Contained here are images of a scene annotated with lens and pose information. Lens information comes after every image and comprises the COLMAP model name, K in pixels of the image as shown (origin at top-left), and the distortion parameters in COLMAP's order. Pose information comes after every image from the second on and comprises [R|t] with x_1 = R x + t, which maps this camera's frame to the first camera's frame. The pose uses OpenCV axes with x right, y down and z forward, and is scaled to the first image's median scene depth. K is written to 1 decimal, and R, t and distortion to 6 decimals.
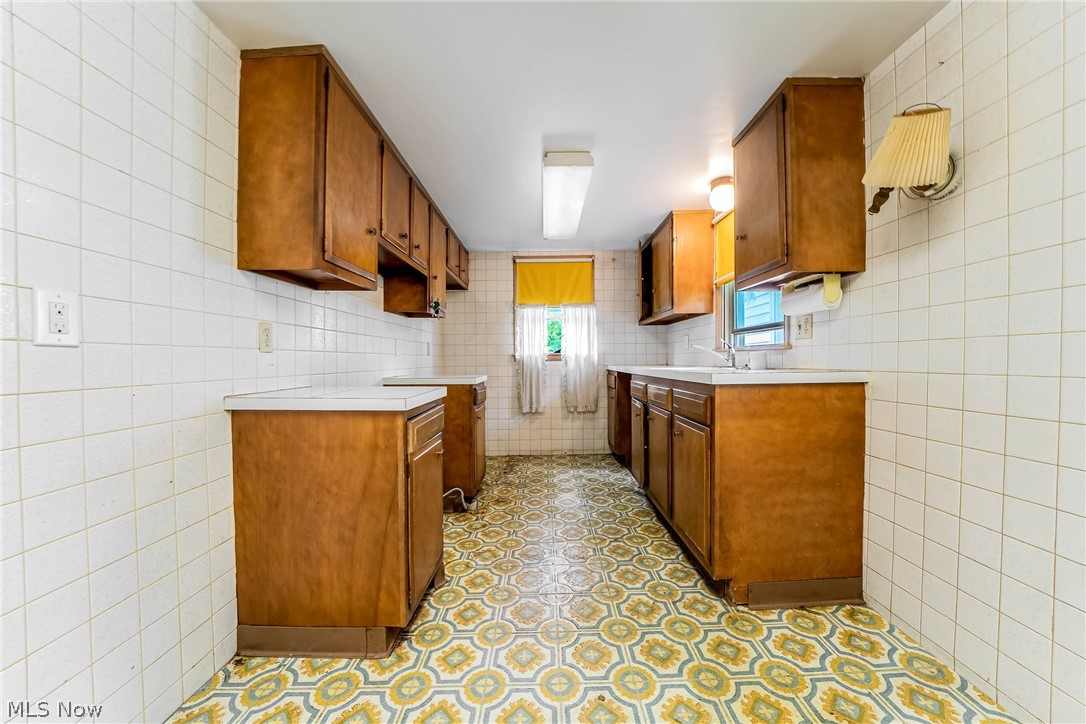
lens RADIAL K [[375.4, 0, 542.9], [0, 375.4, 362.4], [0, 0, 1]] dist [-0.021084, 0.000054]
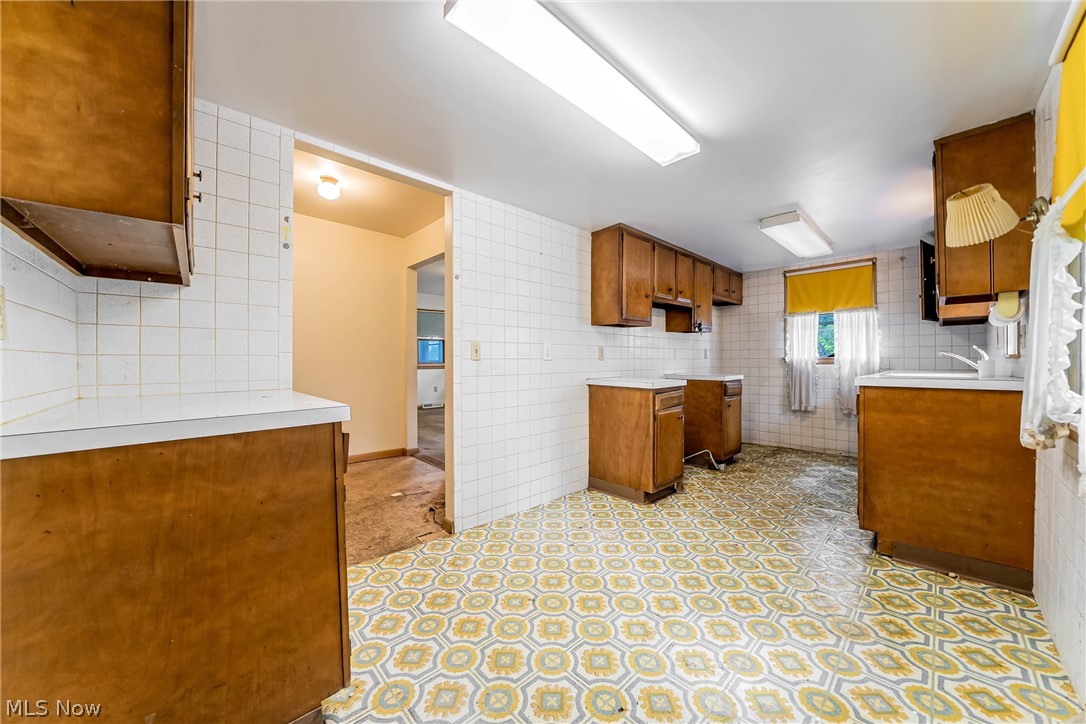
lens RADIAL K [[375.4, 0, 545.4], [0, 375.4, 361.4], [0, 0, 1]] dist [-0.021084, 0.000054]
pose [[0.684103, 0.009054, -0.729330, 0.656792], [-0.008264, 0.999955, 0.004662, -0.026706], [0.729339, 0.002839, 0.684147, -0.773444]]
